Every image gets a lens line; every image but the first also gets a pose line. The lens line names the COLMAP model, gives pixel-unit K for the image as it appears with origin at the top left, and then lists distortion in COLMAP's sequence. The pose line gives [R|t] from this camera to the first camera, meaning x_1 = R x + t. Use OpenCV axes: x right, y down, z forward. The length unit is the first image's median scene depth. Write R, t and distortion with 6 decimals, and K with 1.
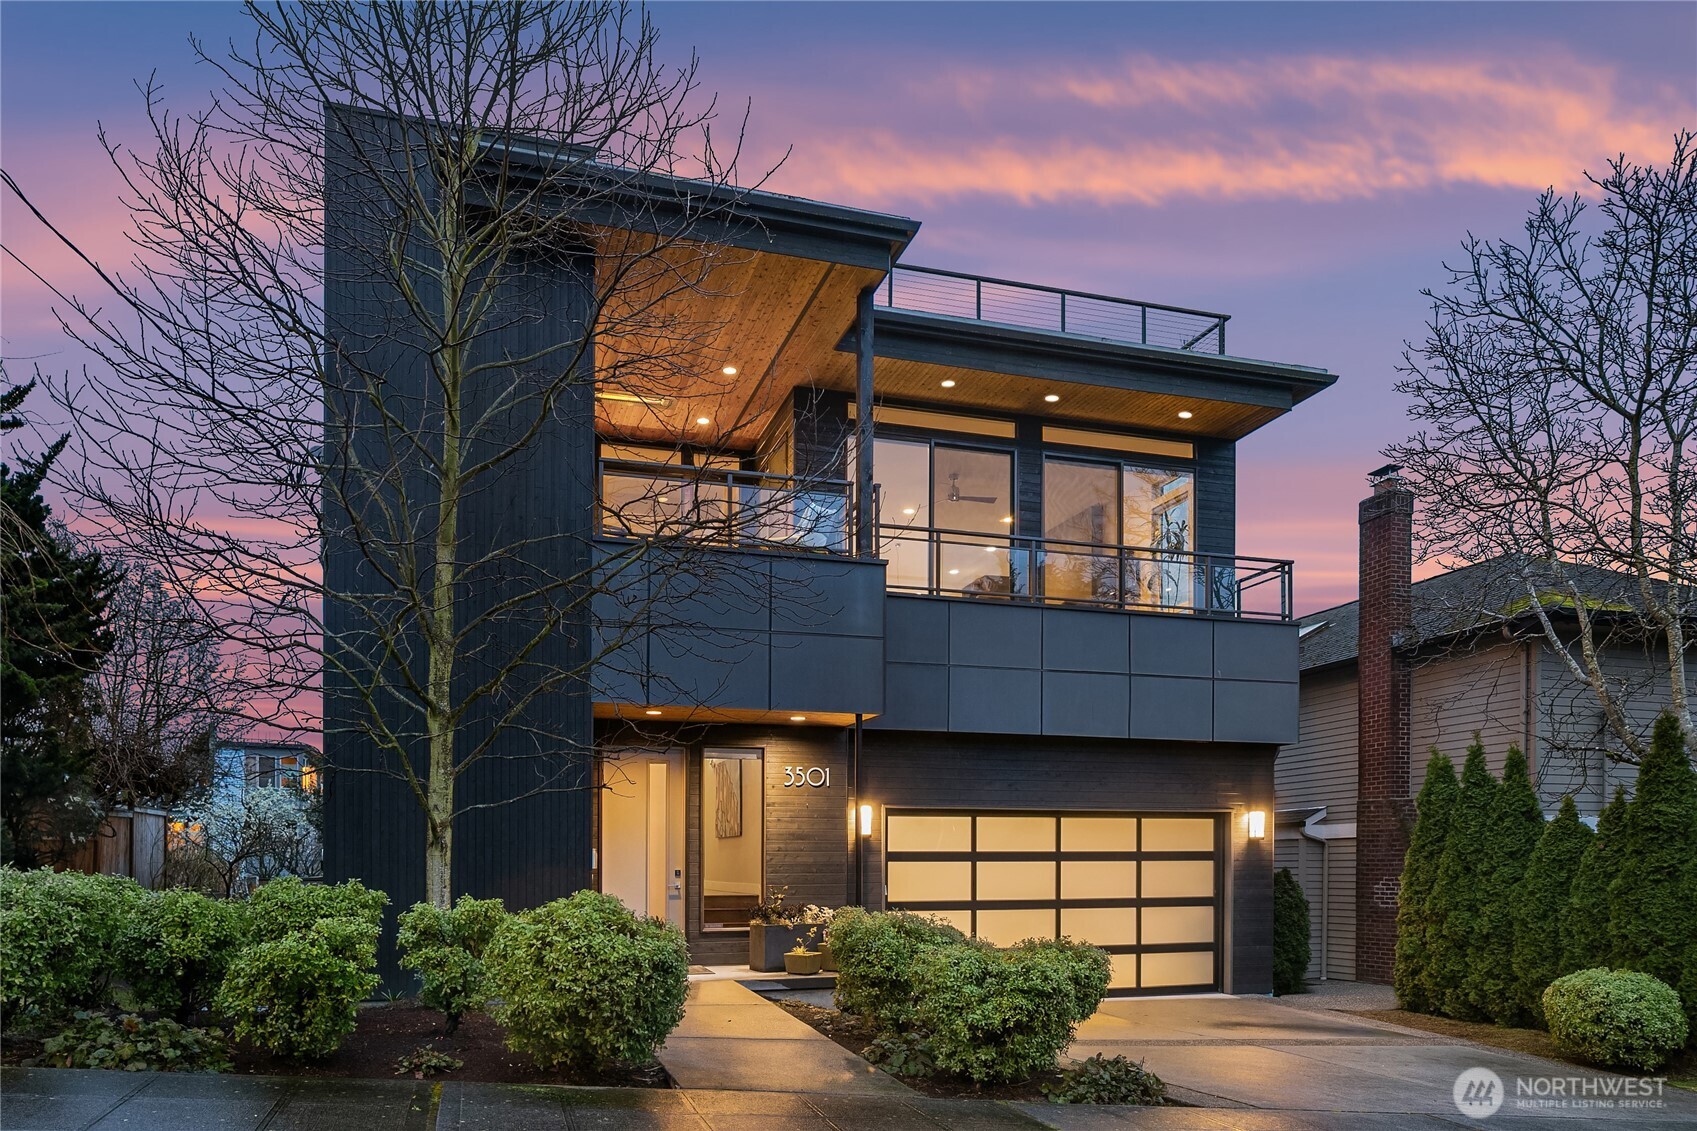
lens RADIAL K [[1164.0, 0, 848.5], [0, 1164.0, 565.5], [0, 0, 1]] dist [-0.008382, 0.004505]
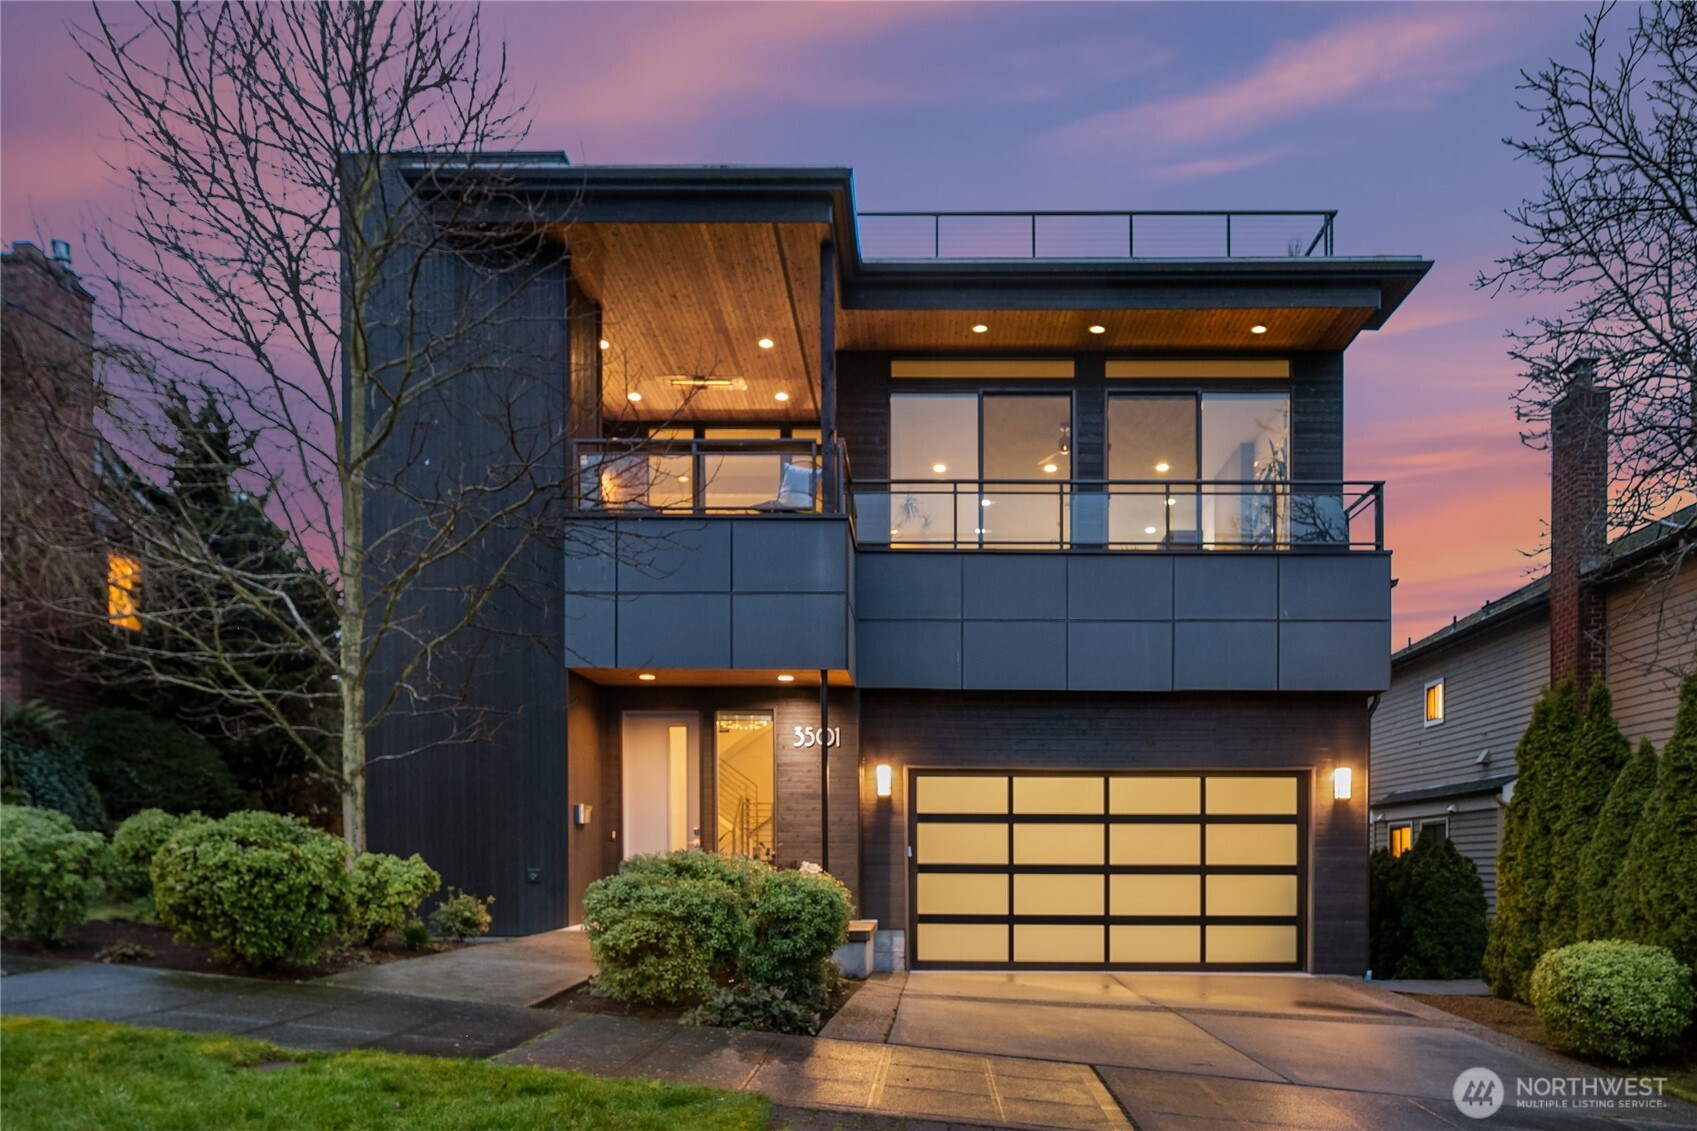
lens RADIAL K [[1188.1, 0, 848.5], [0, 1188.1, 565.5], [0, 0, 1]] dist [-0.000466, -0.006658]
pose [[0.946394, -0.067486, -0.315887, 0.297056], [0.070490, 0.997511, -0.001921, 0.034700], [0.315230, -0.020449, 0.948795, 0.034942]]
